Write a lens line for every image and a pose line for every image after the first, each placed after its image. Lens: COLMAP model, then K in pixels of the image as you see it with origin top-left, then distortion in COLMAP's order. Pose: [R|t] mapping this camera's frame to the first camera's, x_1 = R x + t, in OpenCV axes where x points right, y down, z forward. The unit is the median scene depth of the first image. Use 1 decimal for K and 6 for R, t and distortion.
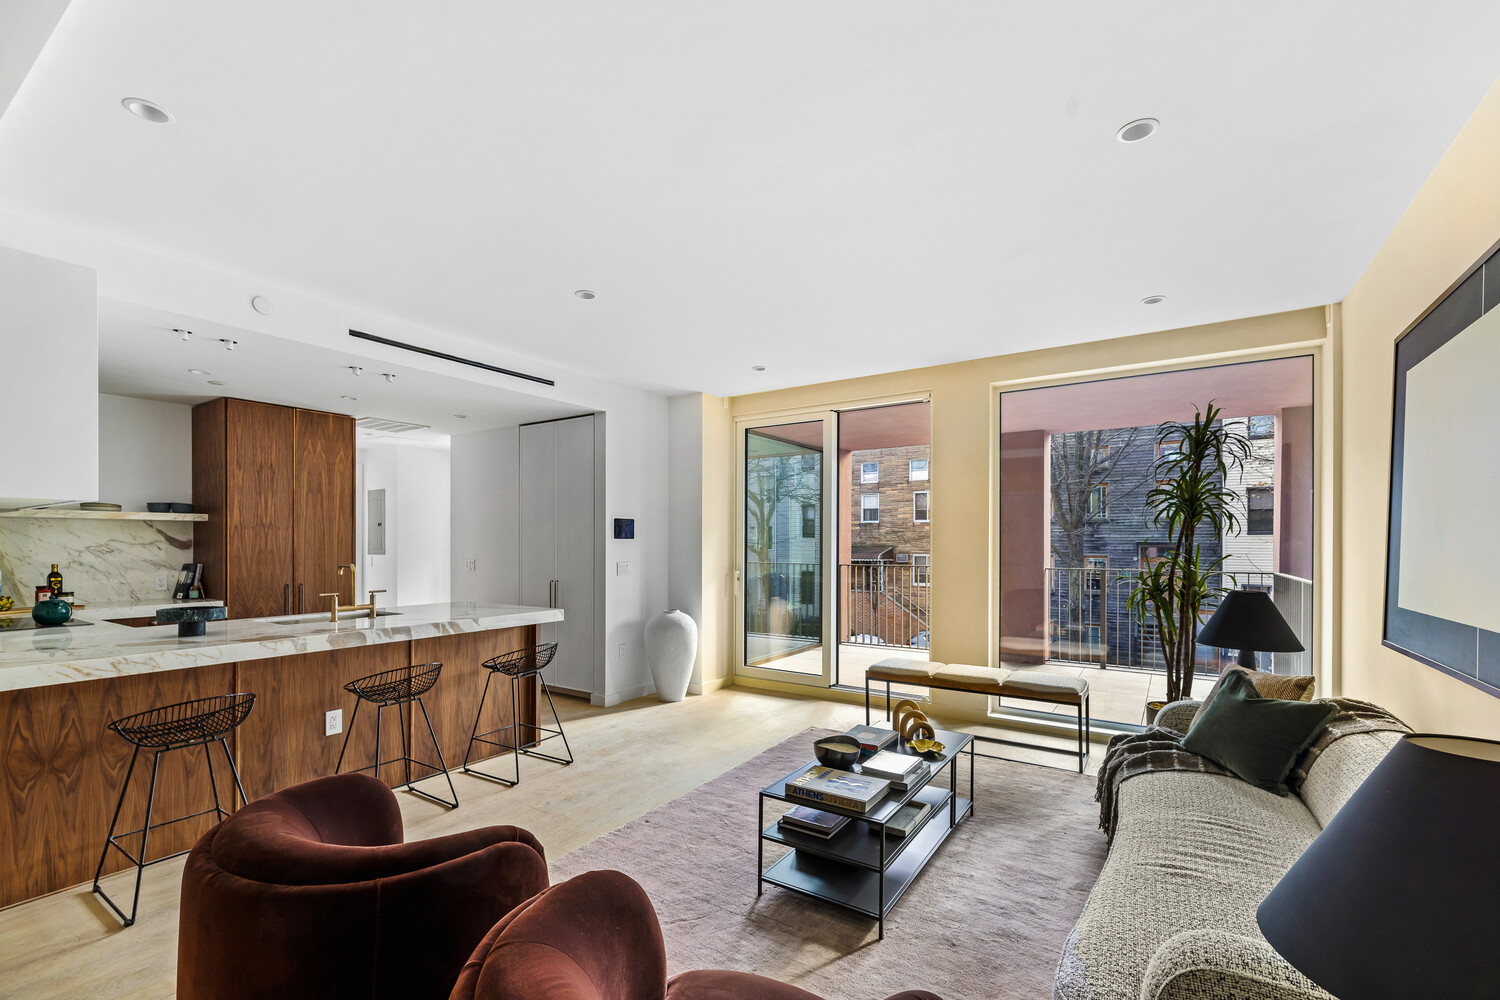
lens RADIAL K [[642.3, 0, 734.1], [0, 642.3, 547.4], [0, 0, 1]] dist [0.000879, -0.000490]
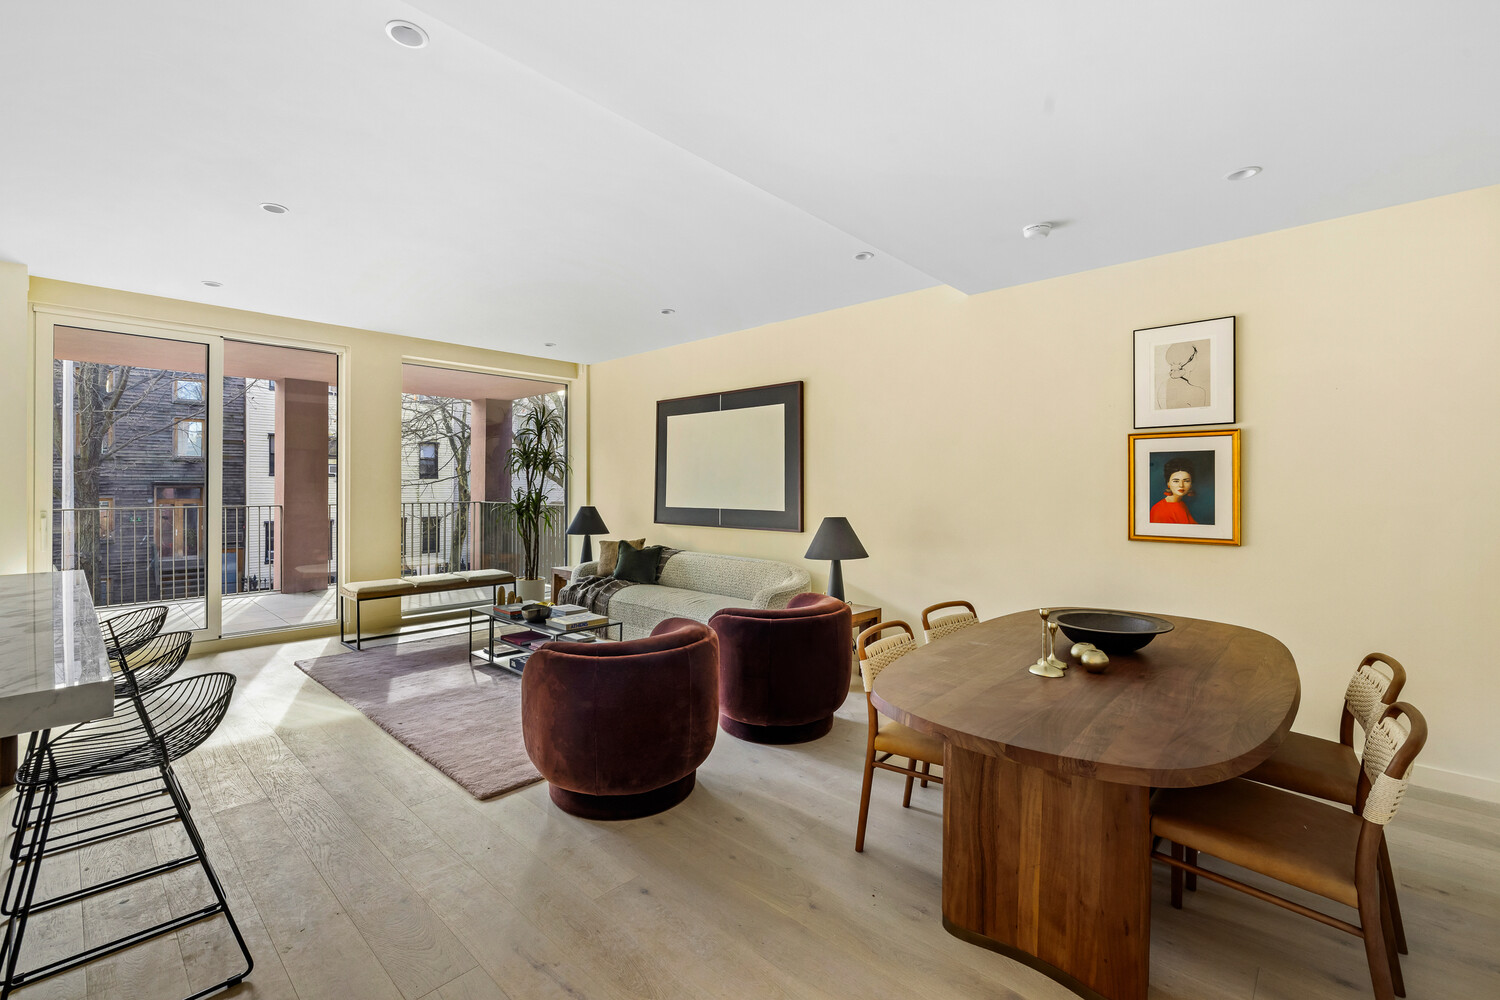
lens RADIAL K [[642.3, 0, 752.8], [0, 642.3, 496.8], [0, 0, 1]] dist [0.000879, -0.000490]
pose [[0.144444, -0.017570, 0.989357, -0.710929], [0.004996, 0.999843, 0.017027, 0.004619], [-0.989500, 0.002484, 0.144509, 0.134095]]
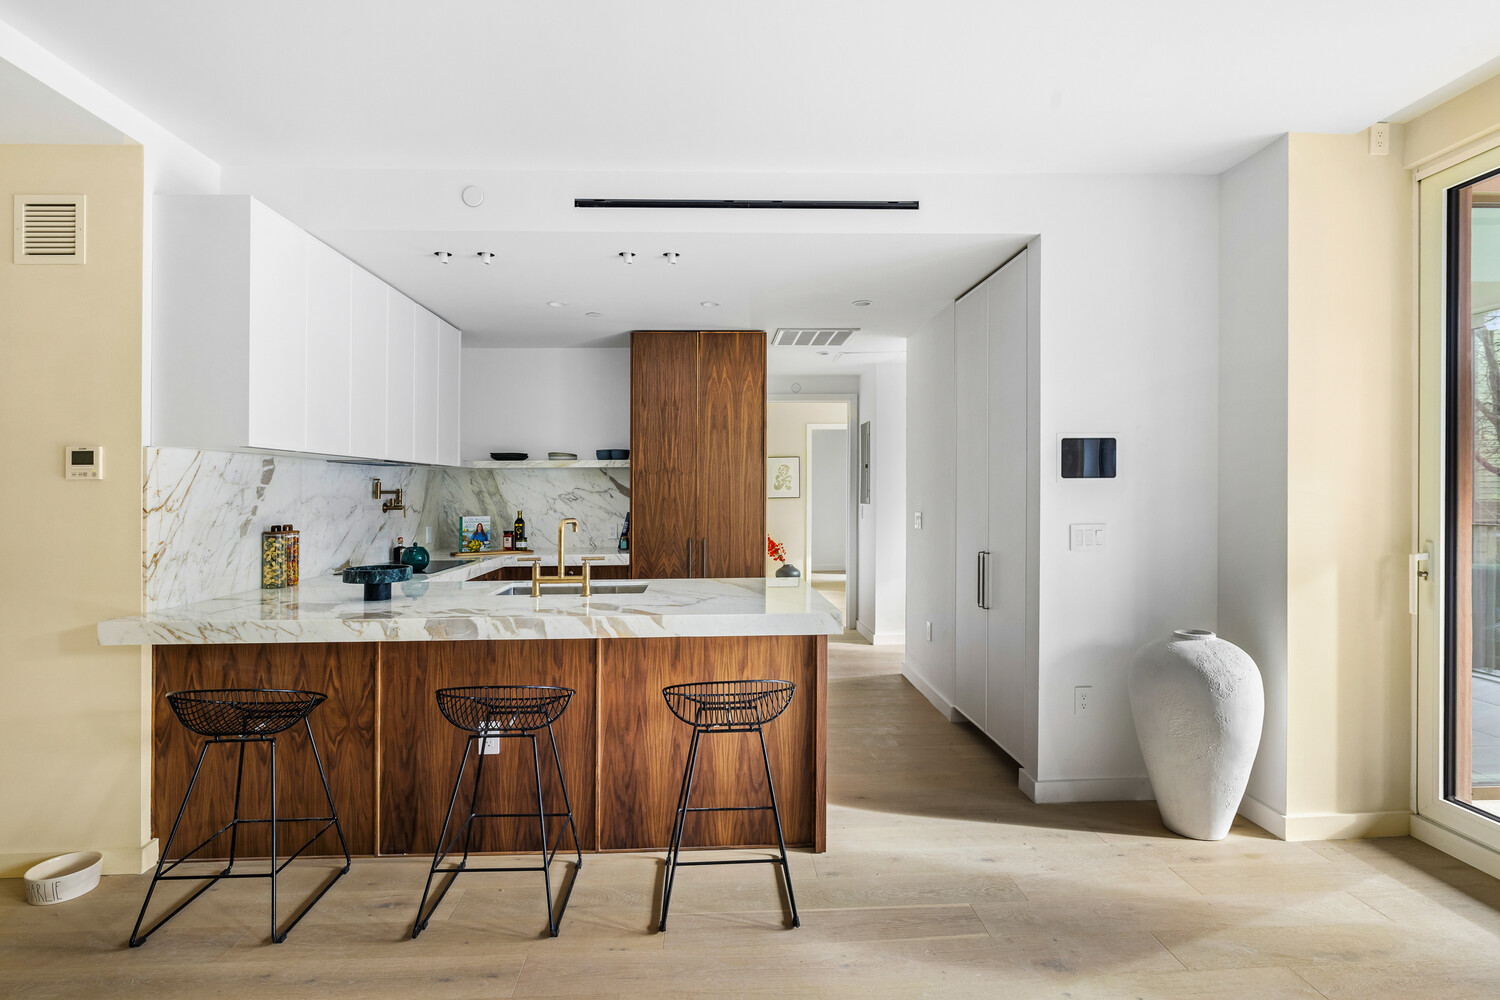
lens RADIAL K [[748.7, 0, 746.4], [0, 748.7, 488.4], [0, 0, 1]] dist [-0.000790, -0.000553]
pose [[0.602782, -0.007853, -0.797868, 0.149651], [0.002064, 0.999964, -0.008284, -0.000763], [0.797904, 0.003347, 0.602776, 0.474744]]
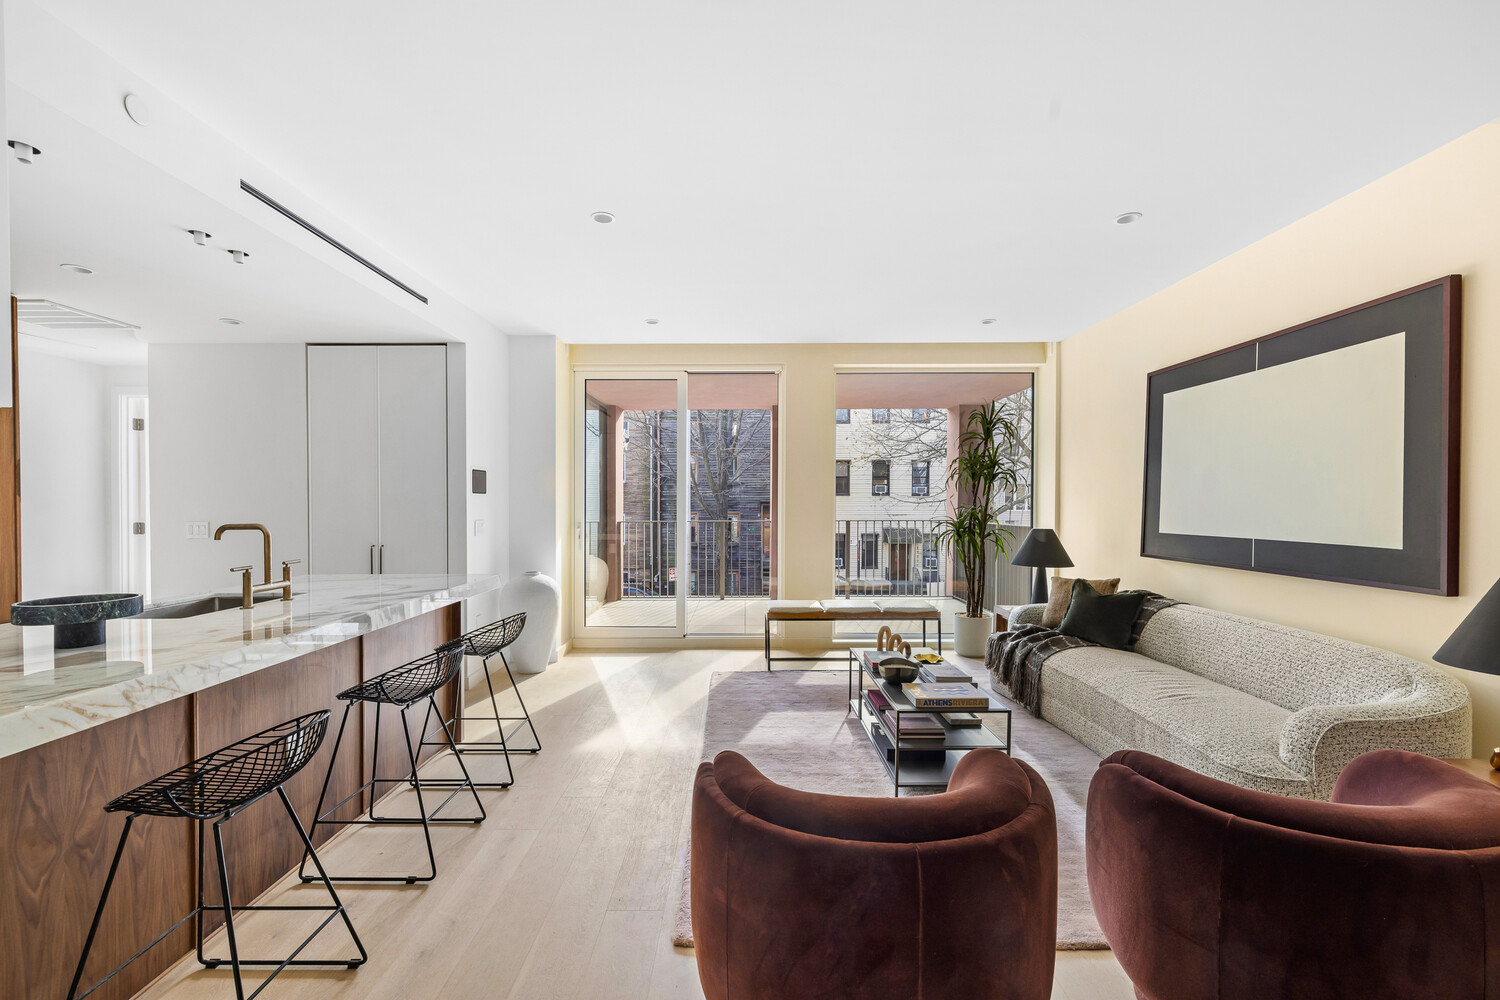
lens RADIAL K [[642.3, 0, 735.5], [0, 642.3, 515.3], [0, 0, 1]] dist [0.000879, -0.000490]
pose [[0.830798, -0.012570, 0.556432, -0.402163], [0.006332, 0.999894, 0.013134, 0.008190], [-0.556538, -0.007388, 0.830789, 0.103256]]
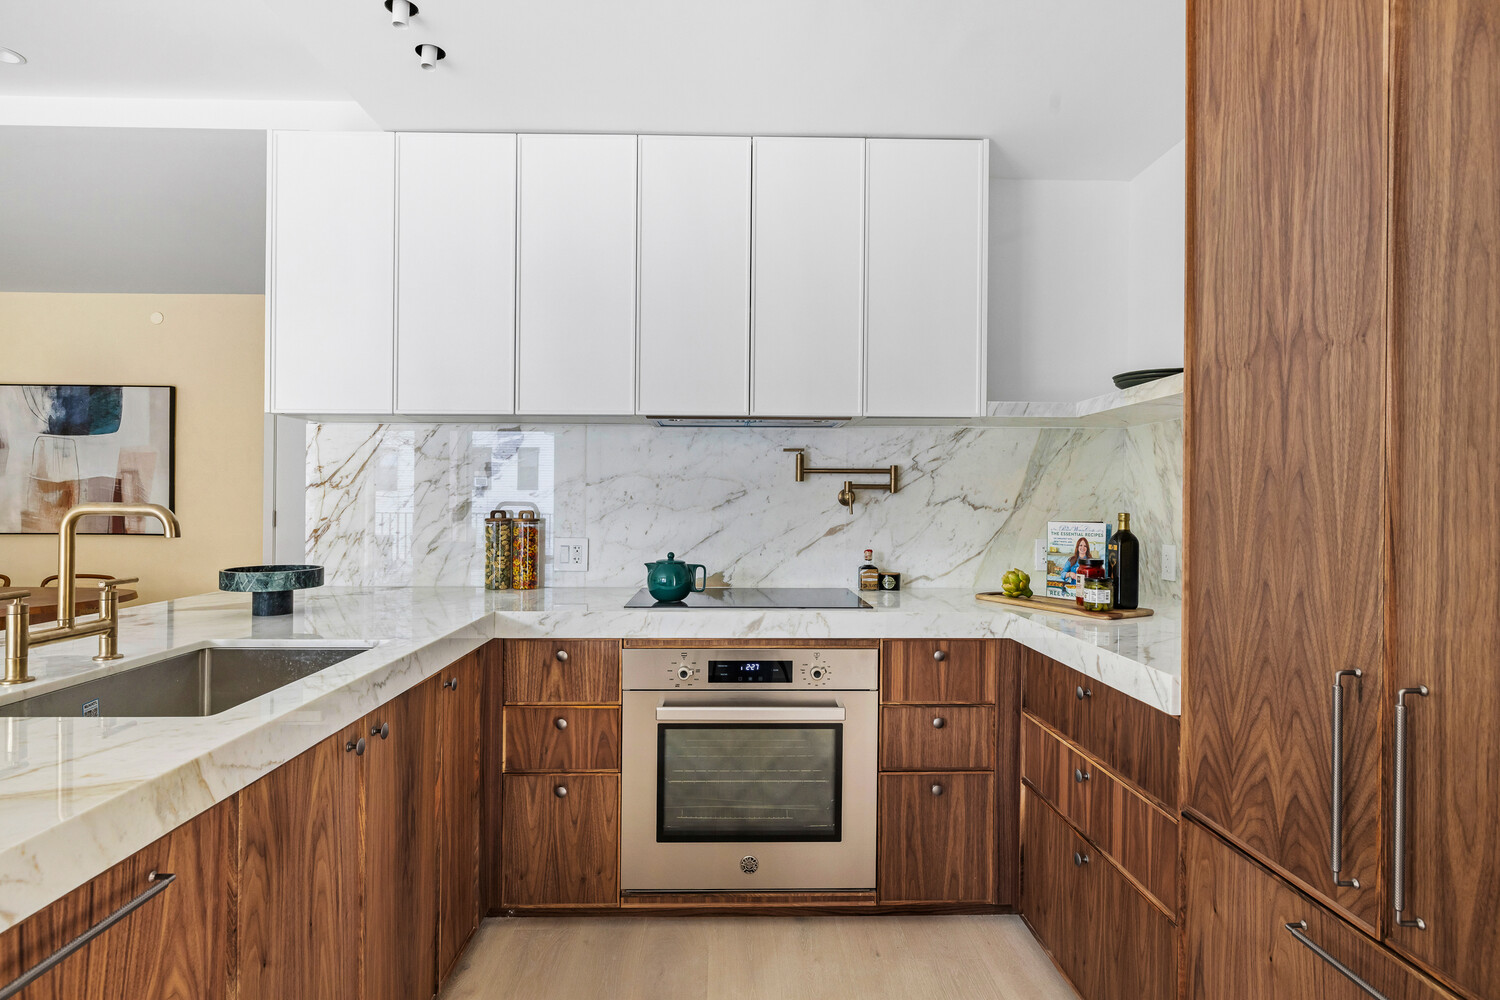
lens RADIAL K [[800.1, 0, 744.8], [0, 800.1, 499.1], [0, 0, 1]] dist [0.001007, 0.000001]
pose [[-0.816546, -0.004056, -0.577267, -0.461284], [-0.008437, 0.999952, 0.004907, 0.013808], [0.577219, 0.008877, -0.816541, 1.115611]]
